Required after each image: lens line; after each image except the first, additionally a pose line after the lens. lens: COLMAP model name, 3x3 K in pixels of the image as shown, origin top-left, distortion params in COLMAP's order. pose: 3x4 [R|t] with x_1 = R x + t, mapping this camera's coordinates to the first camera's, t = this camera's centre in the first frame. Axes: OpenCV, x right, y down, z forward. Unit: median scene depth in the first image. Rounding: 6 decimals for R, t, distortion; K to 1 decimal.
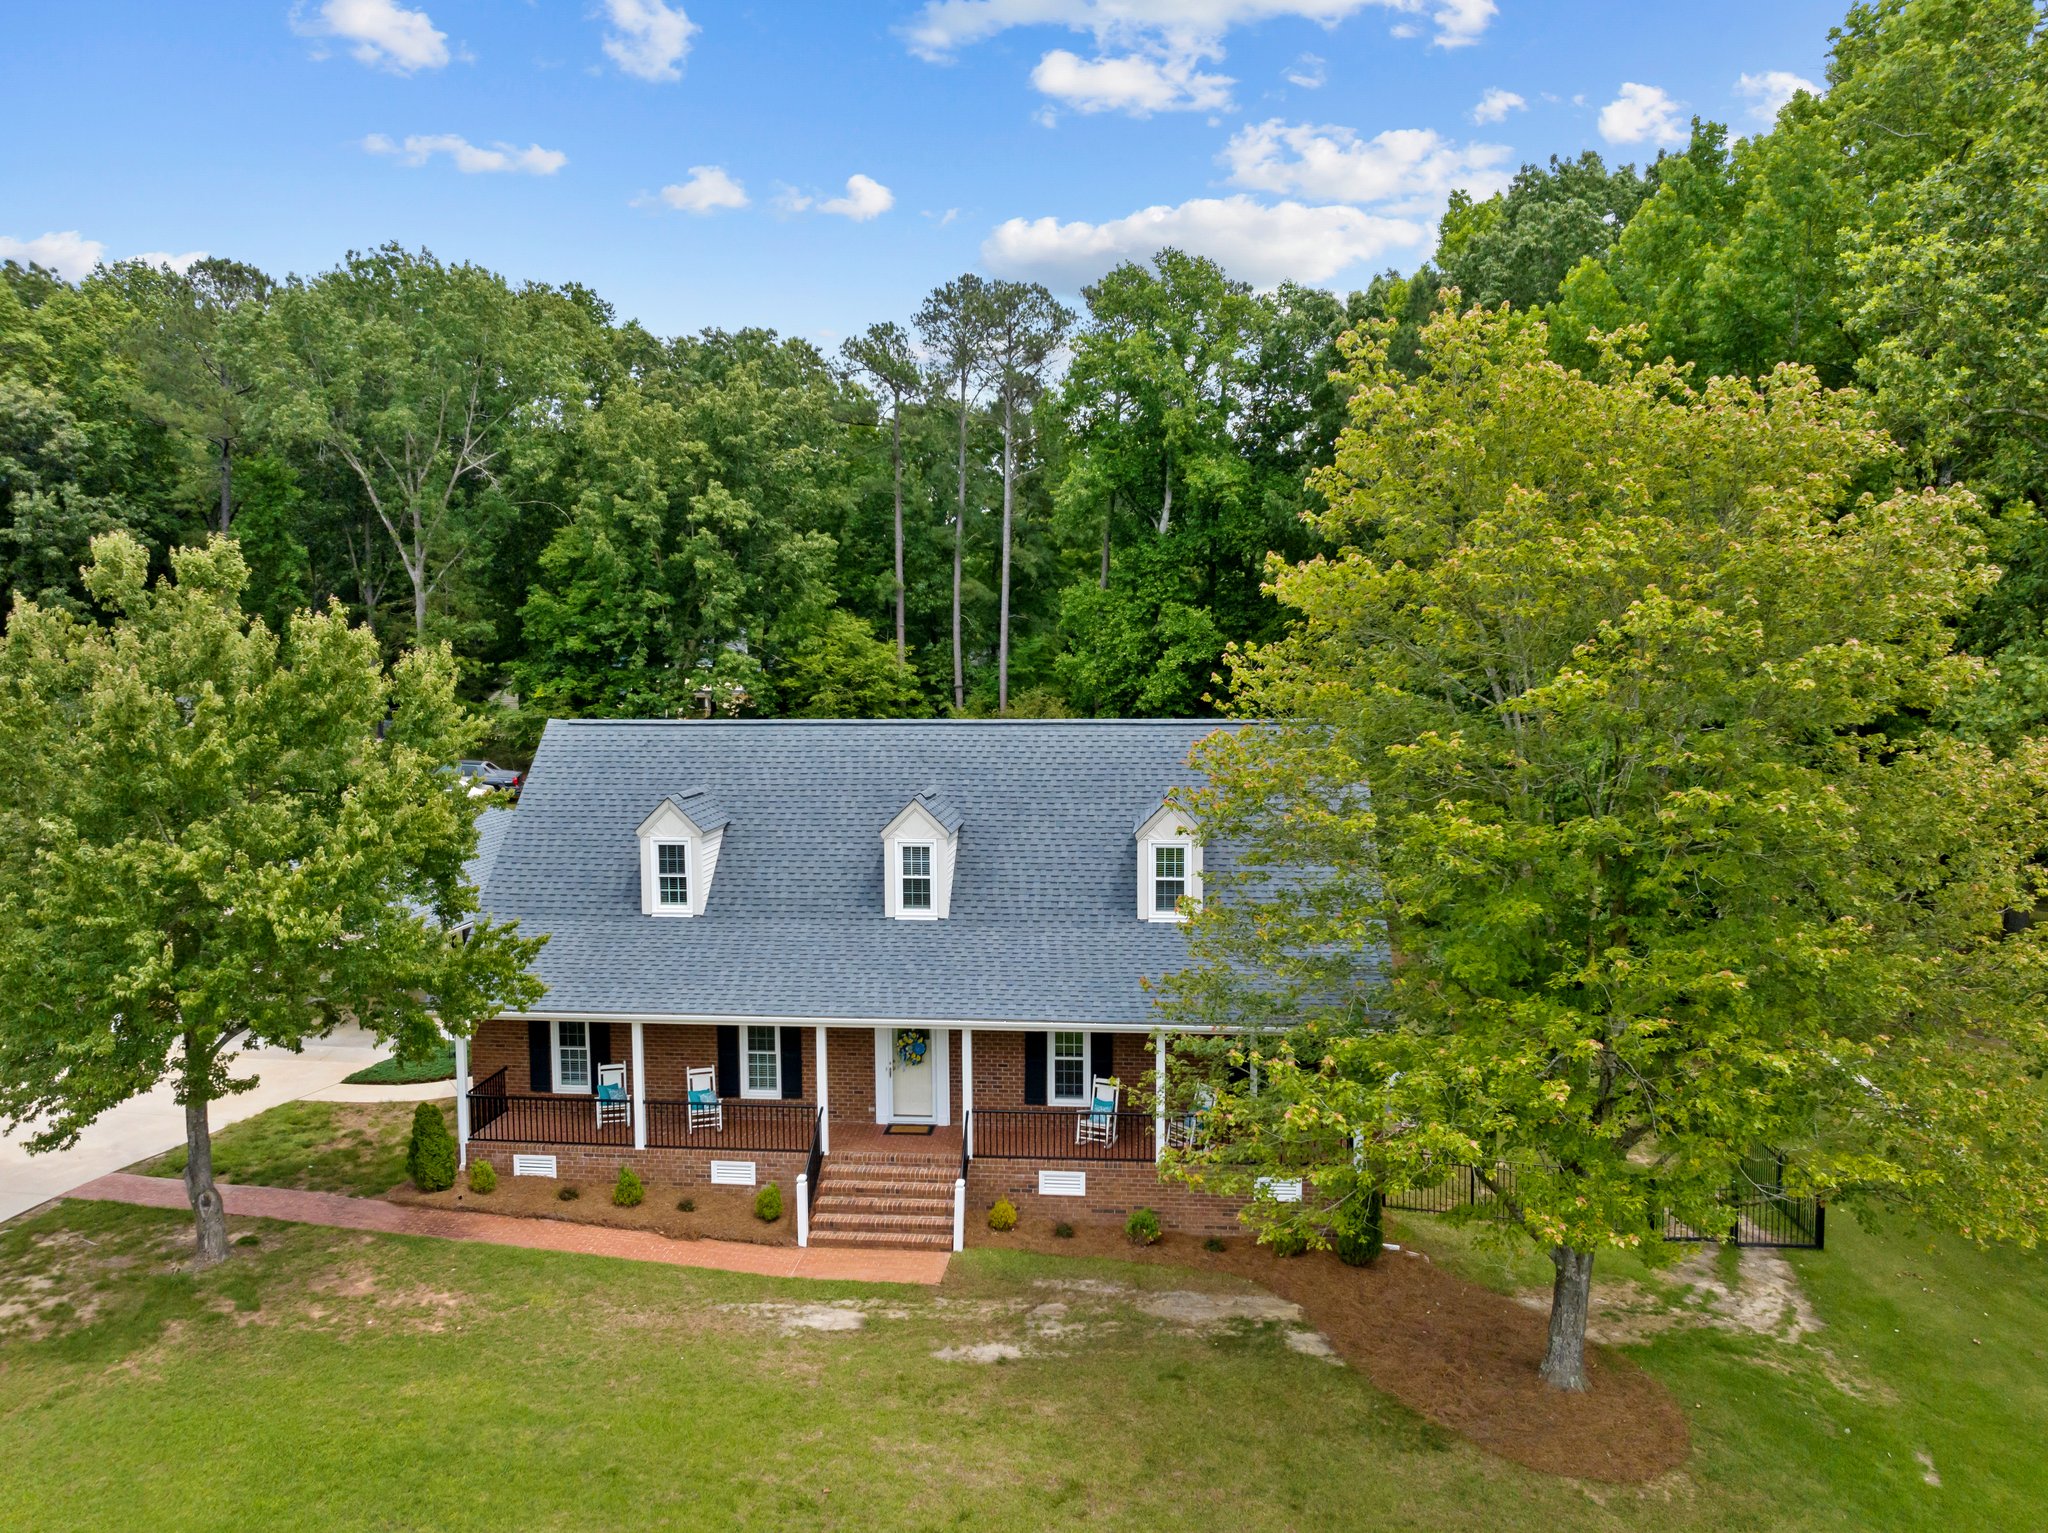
lens RADIAL K [[1443.8, 0, 1030.7], [0, 1443.8, 750.5], [0, 0, 1]] dist [-0.038846, -0.003220]
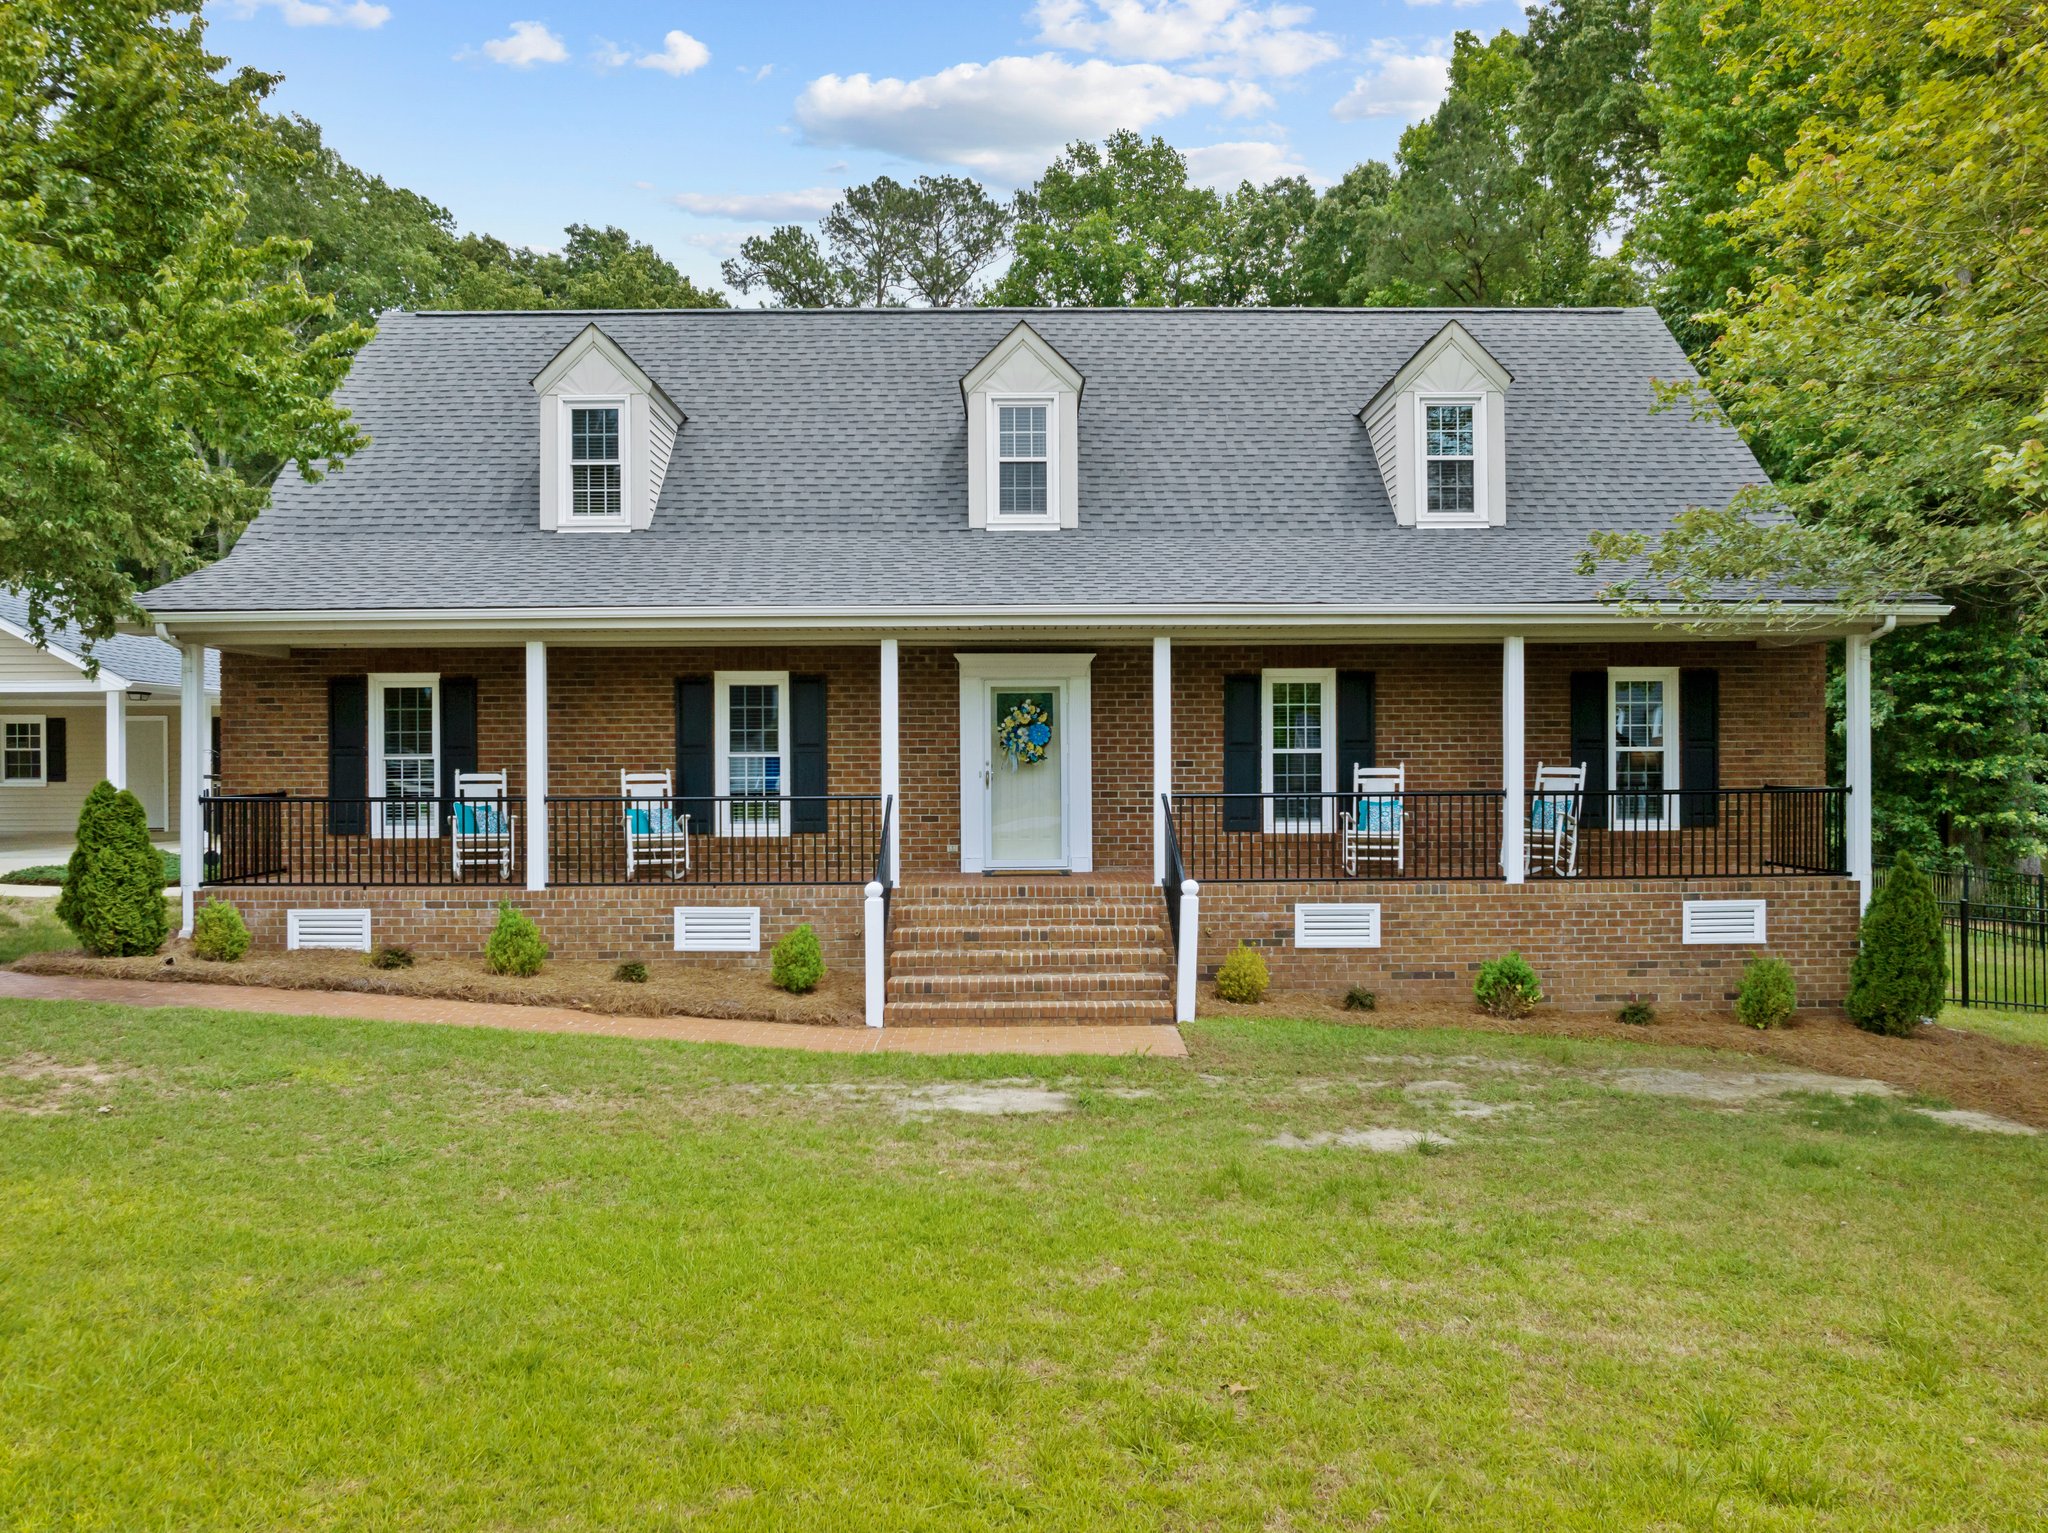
lens RADIAL K [[1436.0, 0, 1028.1], [0, 1436.0, 762.3], [0, 0, 1]] dist [-0.036042, -0.005309]
pose [[0.994795, -0.000055, 0.101900, -0.147208], [0.007118, 0.997595, -0.068950, 0.270630], [-0.101651, 0.069316, 0.992402, 0.461186]]
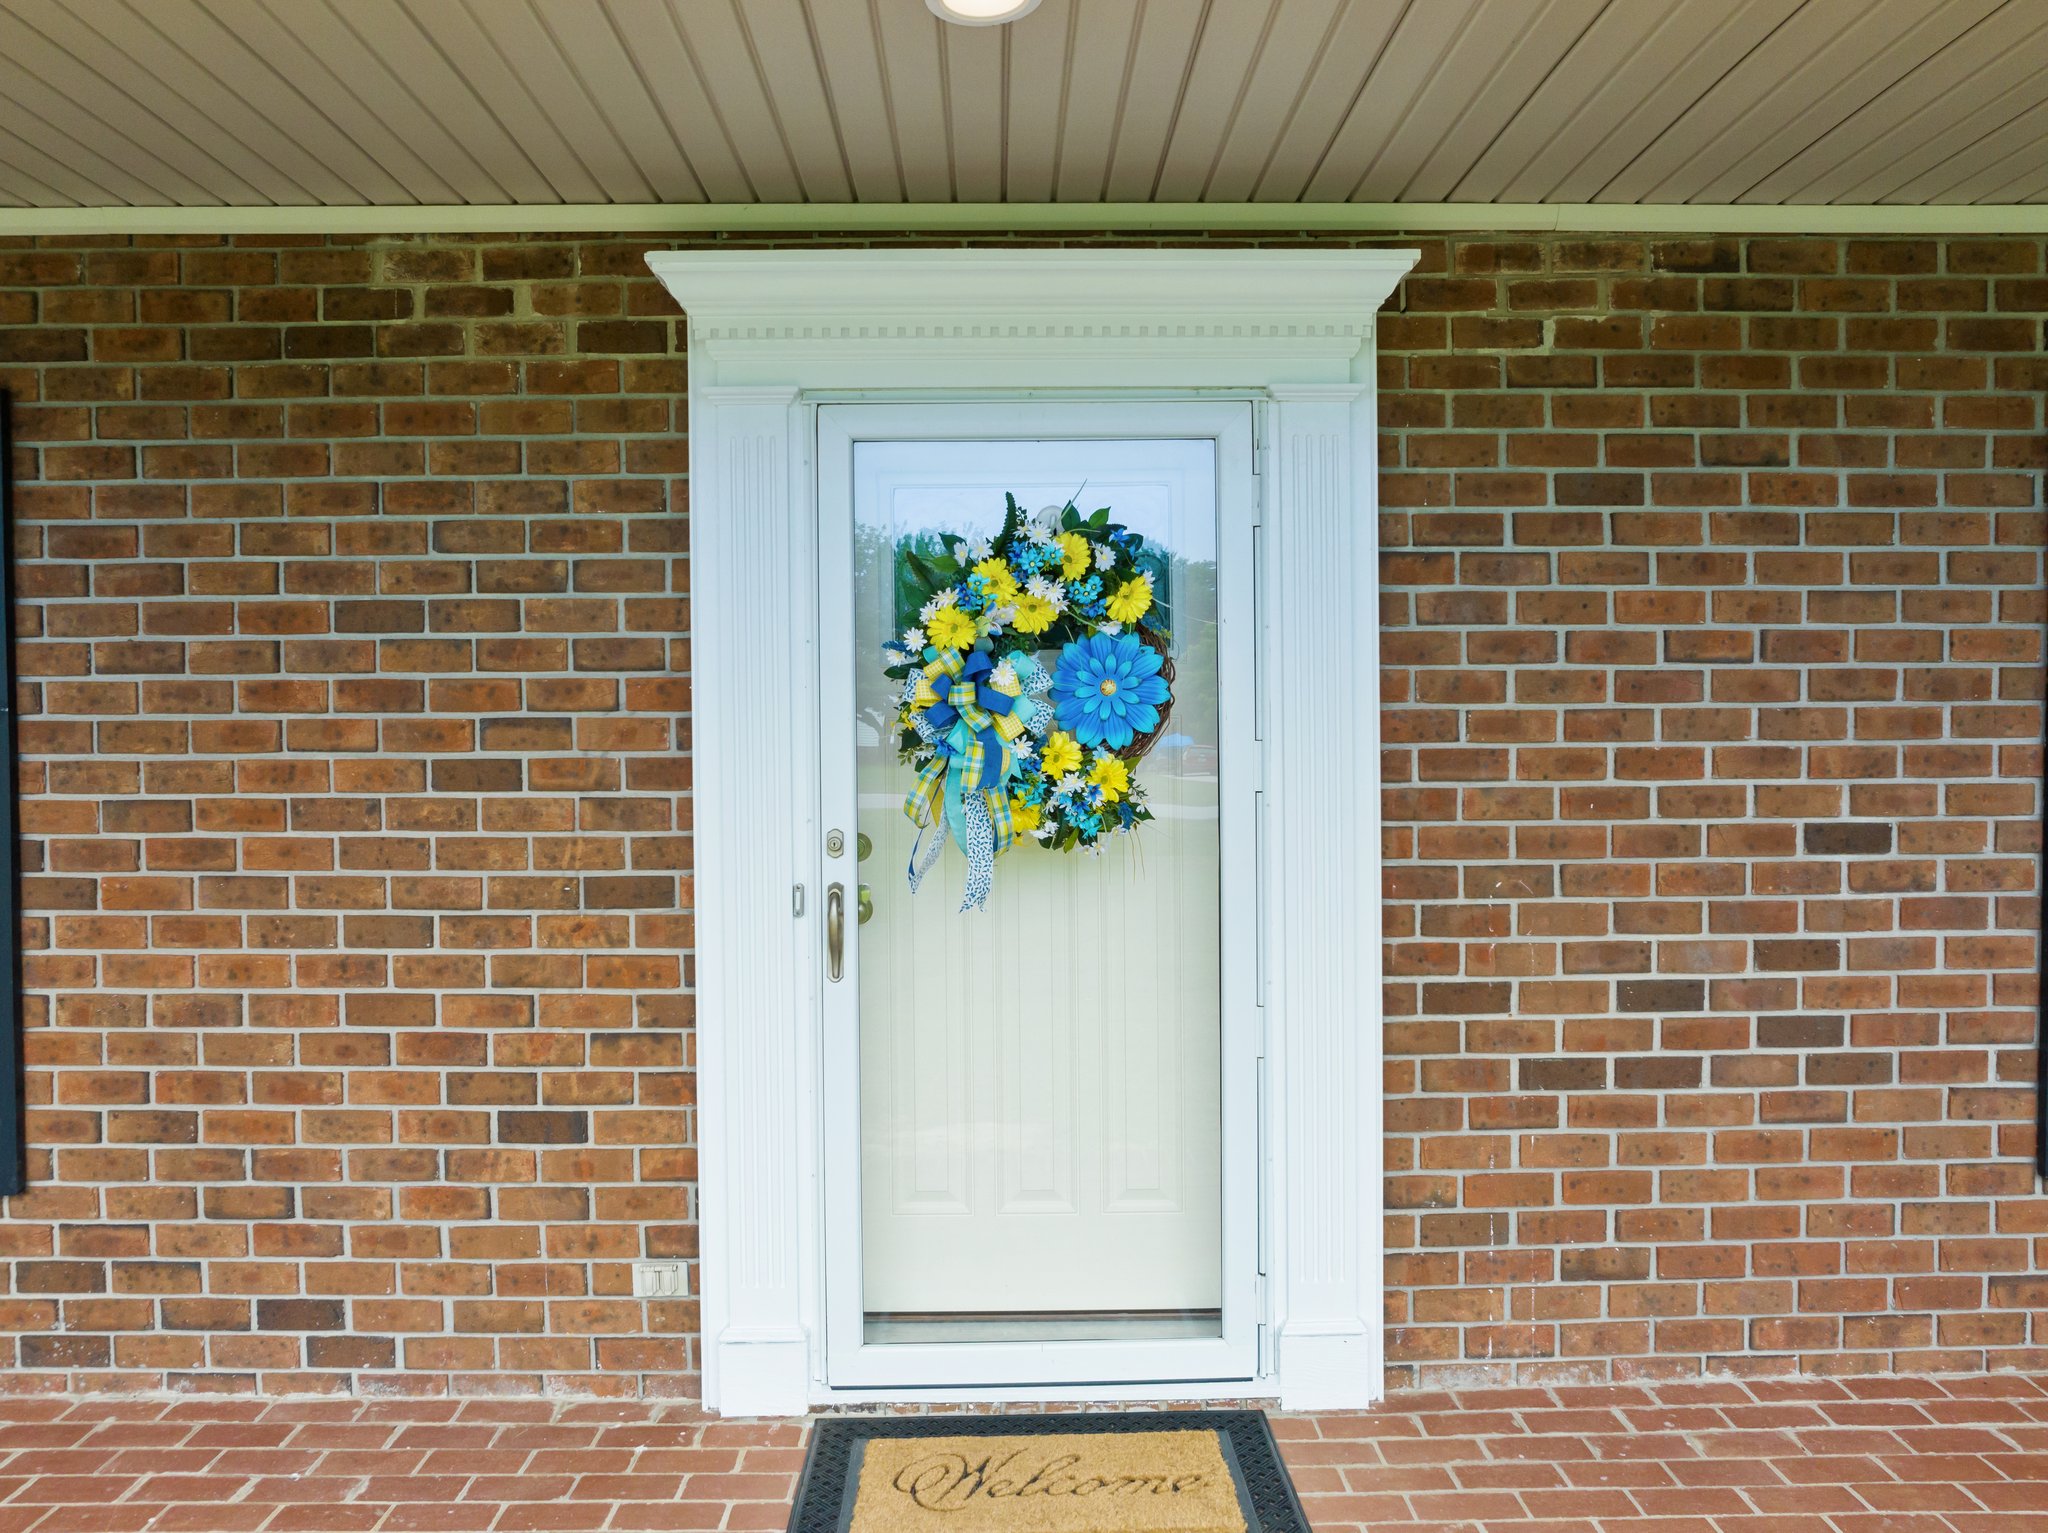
lens RADIAL K [[1452.5, 0, 1024.9], [0, 1452.5, 726.4], [0, 0, 1]] dist [-0.043765, 0.004915]
pose [[0.995073, -0.003303, 0.099090, -0.099556], [0.009055, 0.998295, -0.057658, 0.227225], [-0.098731, 0.058271, 0.993407, 0.940821]]
